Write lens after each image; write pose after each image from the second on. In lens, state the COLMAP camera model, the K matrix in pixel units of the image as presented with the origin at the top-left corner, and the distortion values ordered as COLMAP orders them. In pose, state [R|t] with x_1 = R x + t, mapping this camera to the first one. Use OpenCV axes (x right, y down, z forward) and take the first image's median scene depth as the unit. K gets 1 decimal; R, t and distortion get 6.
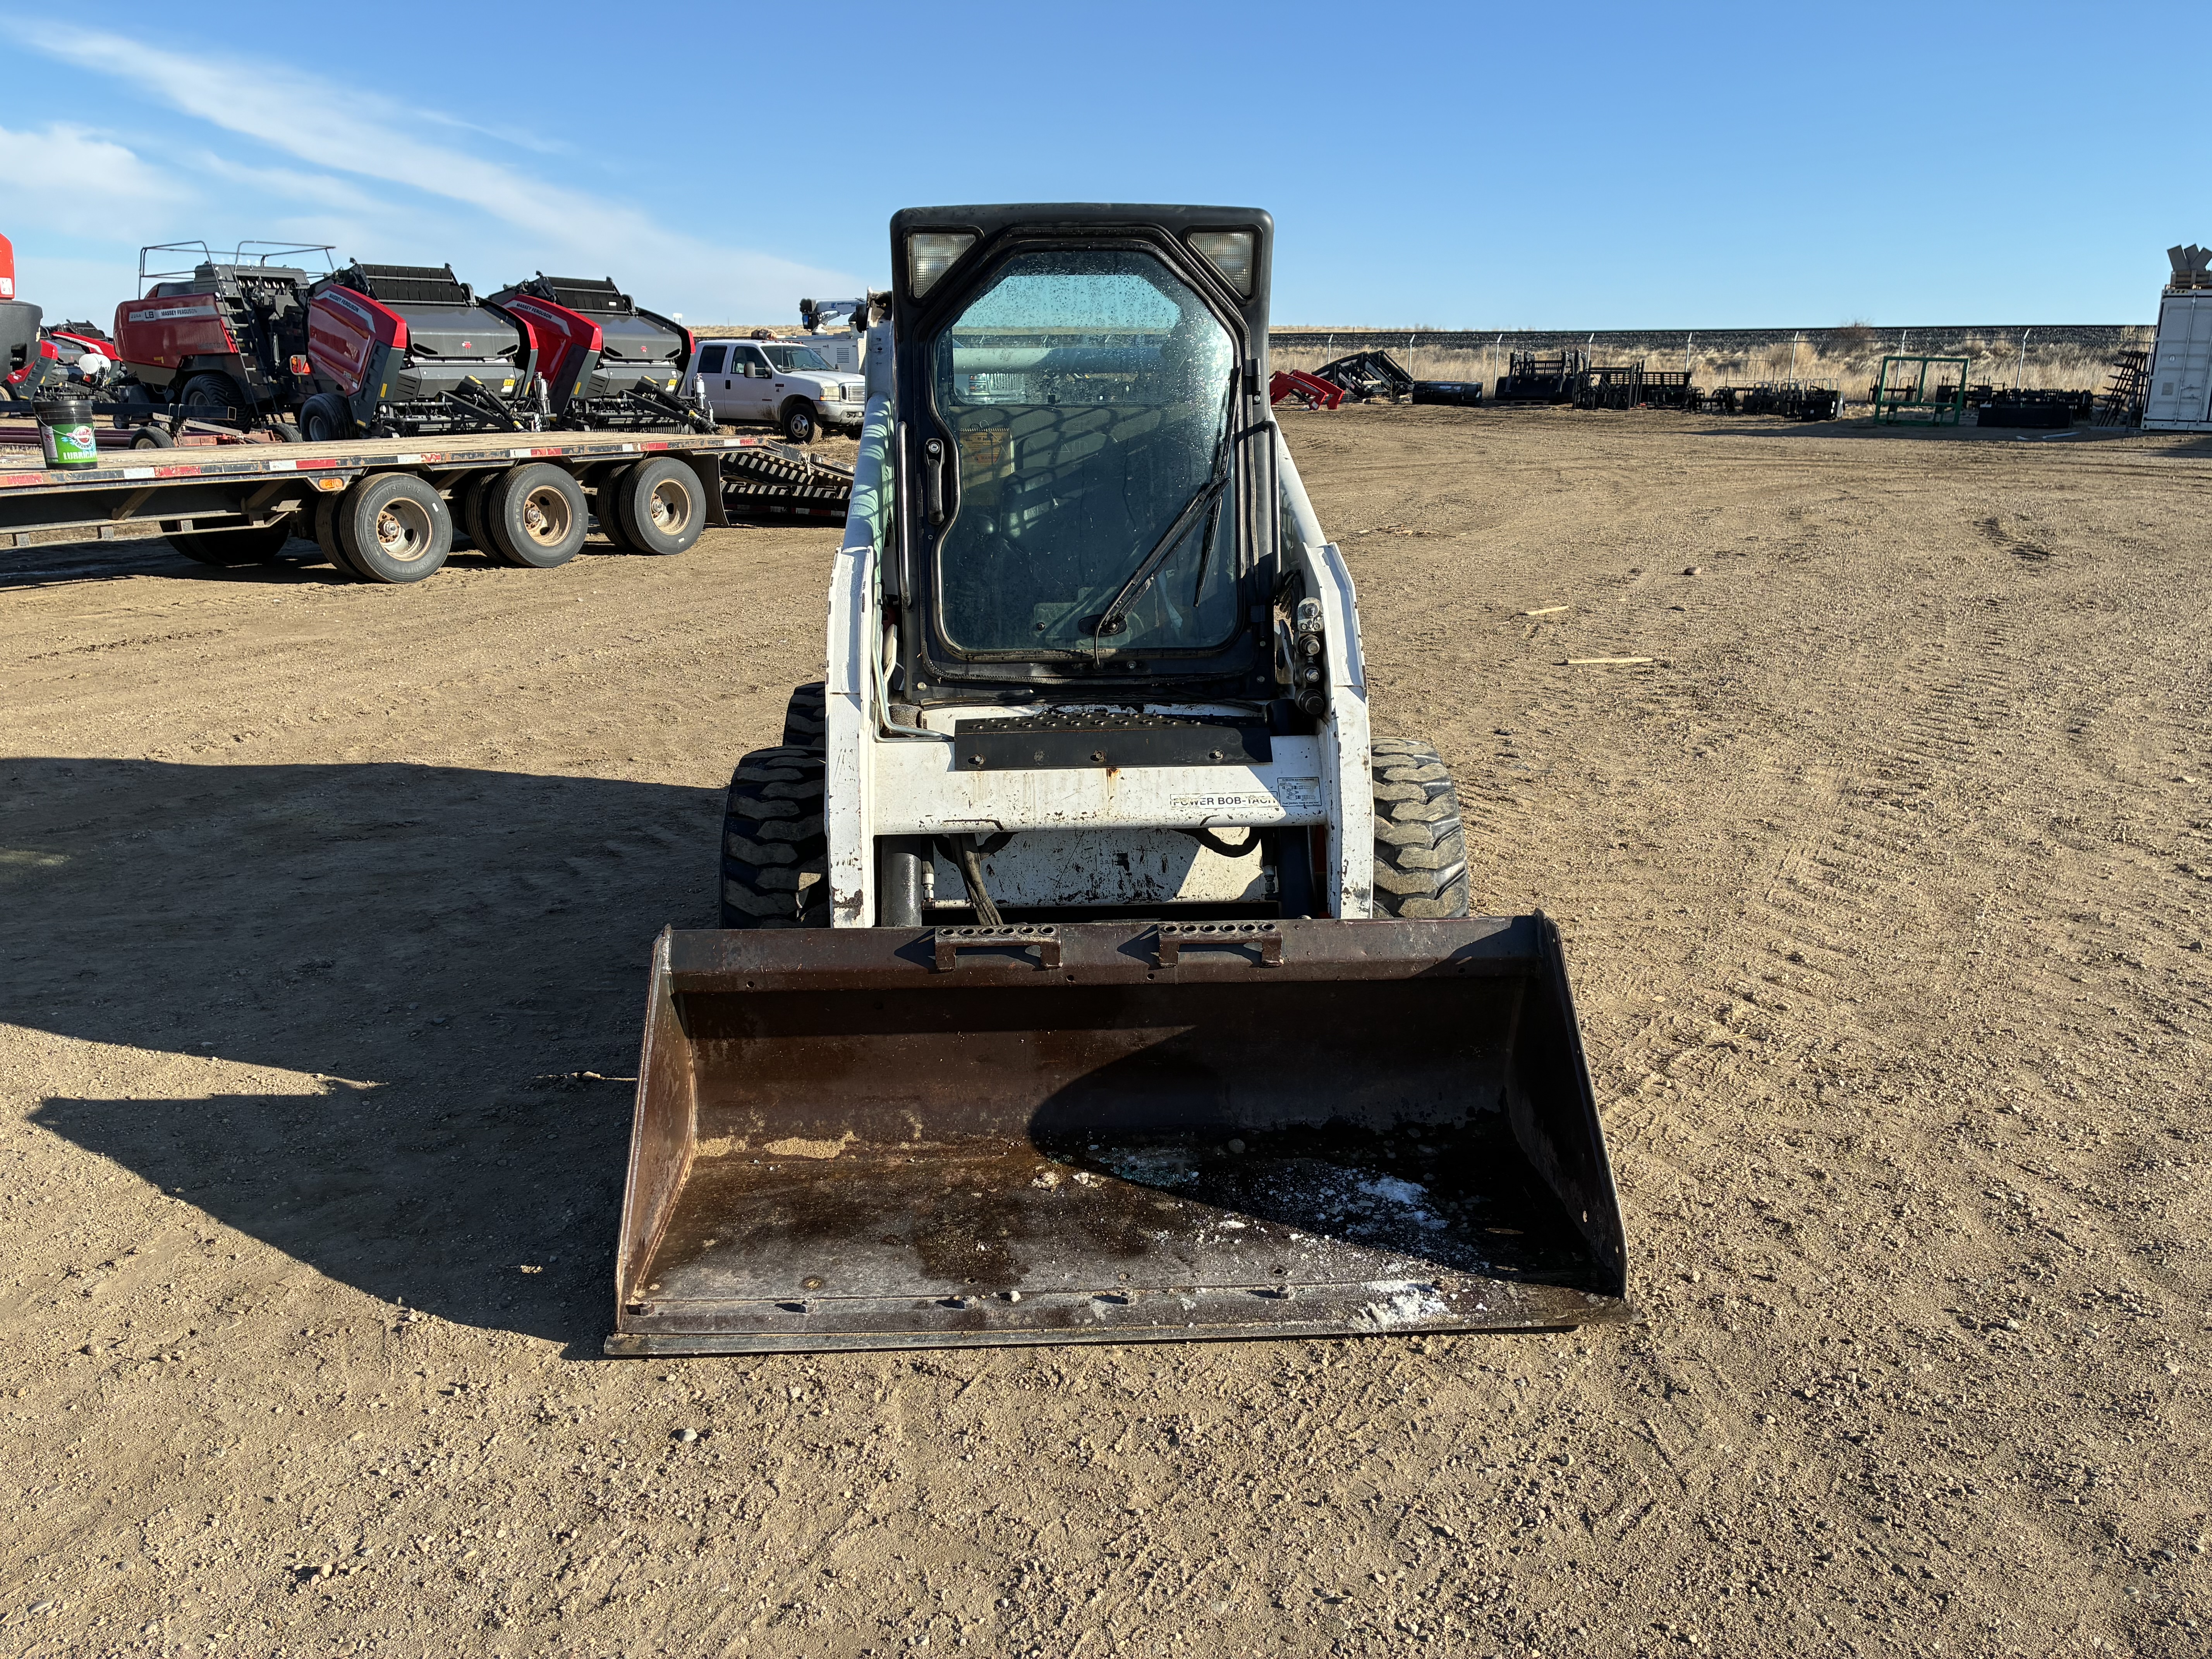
lens RADIAL K [[1693.5, 0, 1101.7], [0, 1693.5, 834.1], [0, 0, 1]] dist [-0.003147, 0.003912]
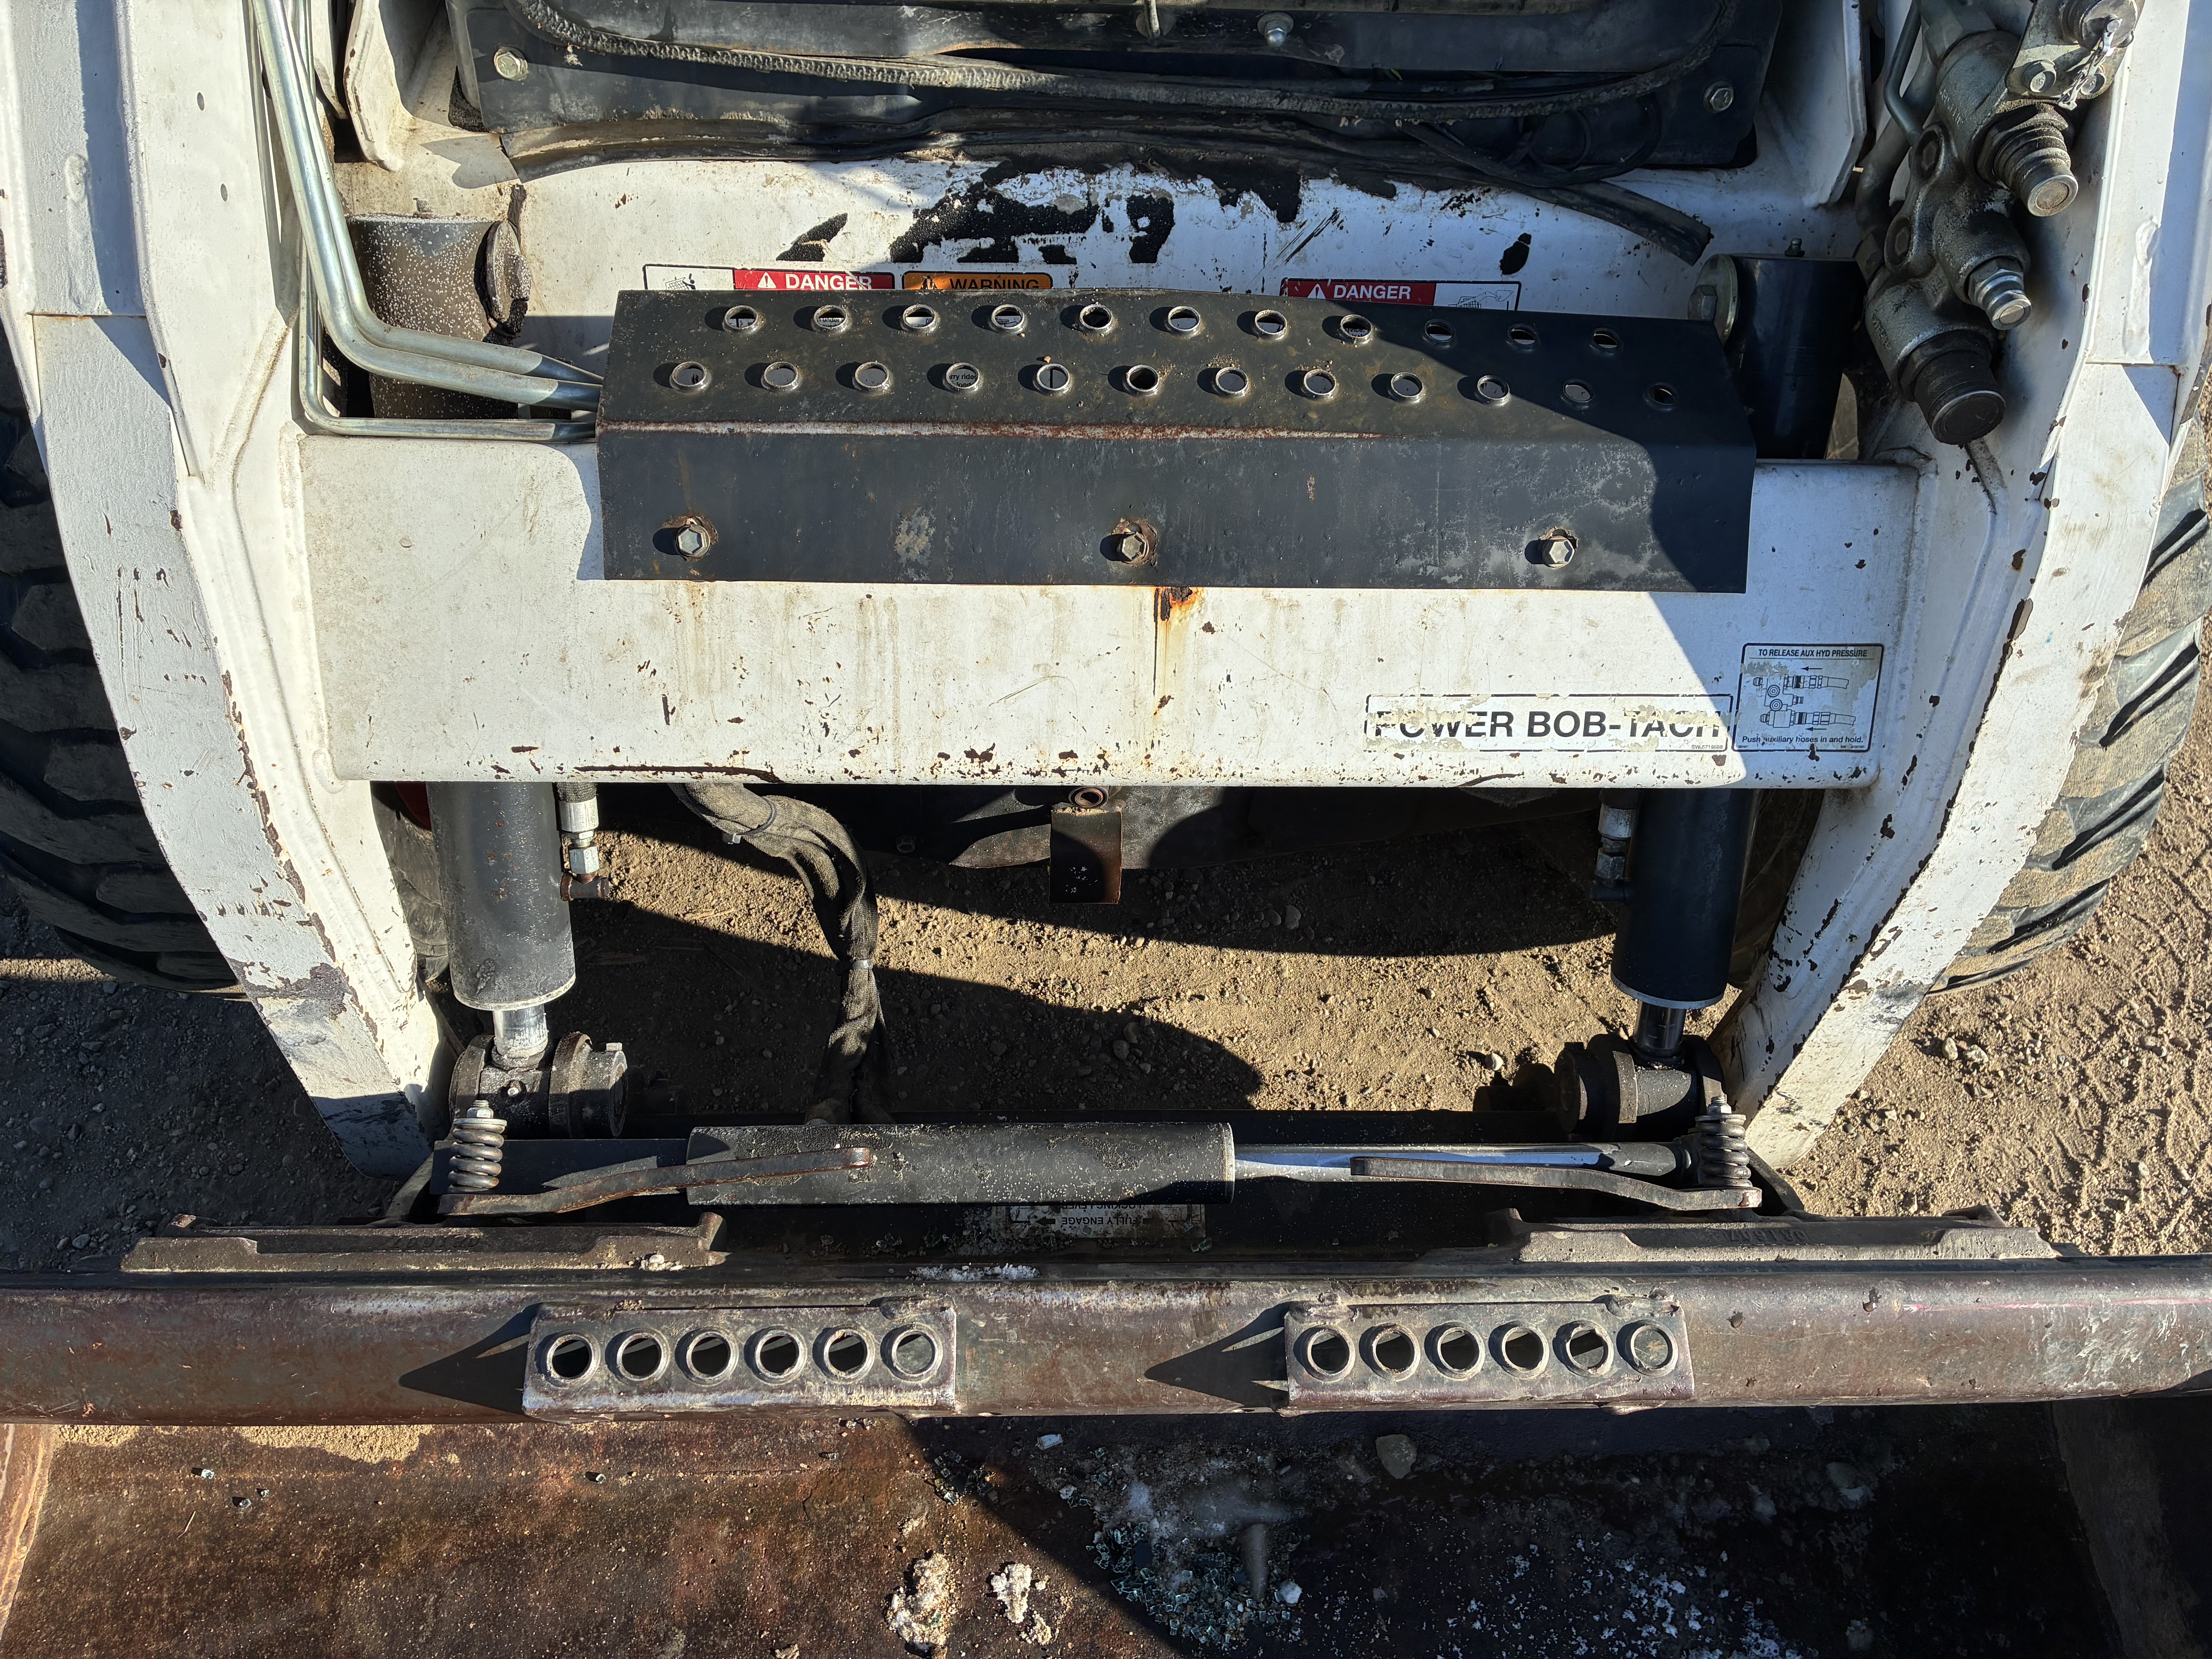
lens RADIAL K [[1693.5, 0, 1112.9], [0, 1693.5, 828.0], [0, 0, 1]] dist [-0.003147, 0.003912]
pose [[0.997830, 0.057312, 0.032421, -0.011040], [-0.064834, 0.769139, 0.635784, -0.185706], [0.011502, -0.636506, 0.771186, 0.759887]]
